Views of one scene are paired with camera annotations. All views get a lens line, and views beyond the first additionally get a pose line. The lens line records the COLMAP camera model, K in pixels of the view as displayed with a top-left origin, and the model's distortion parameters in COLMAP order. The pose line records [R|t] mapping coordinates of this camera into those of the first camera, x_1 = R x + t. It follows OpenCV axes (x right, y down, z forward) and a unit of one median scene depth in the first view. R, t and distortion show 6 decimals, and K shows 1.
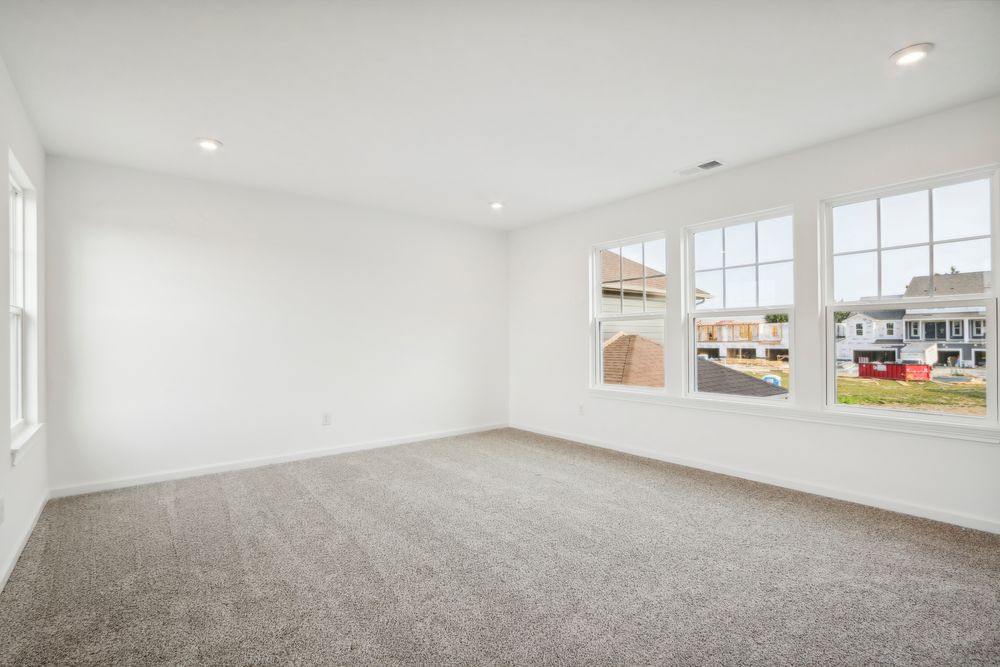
lens RADIAL K [[476.7, 0, 500.2], [0, 476.7, 332.3], [0, 0, 1]] dist [-0.013473, 0.002015]
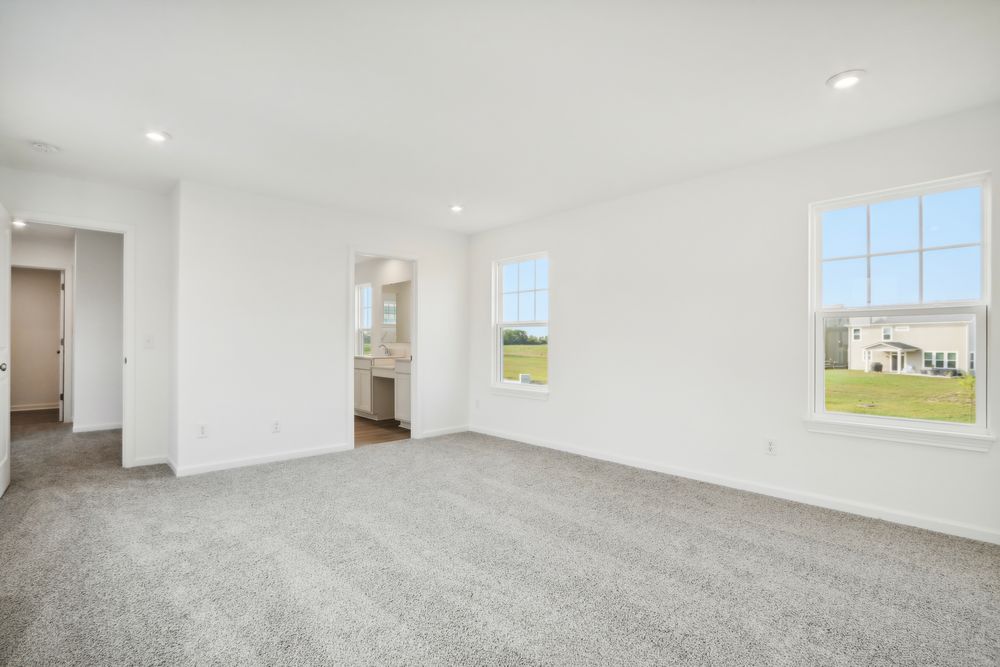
lens RADIAL K [[476.7, 0, 493.6], [0, 476.7, 328.4], [0, 0, 1]] dist [-0.013473, 0.002015]
pose [[0.997117, 0.012084, 0.074911, -0.085575], [-0.011011, 0.999831, -0.014714, 0.001939], [-0.075076, 0.013847, 0.997082, 0.106629]]
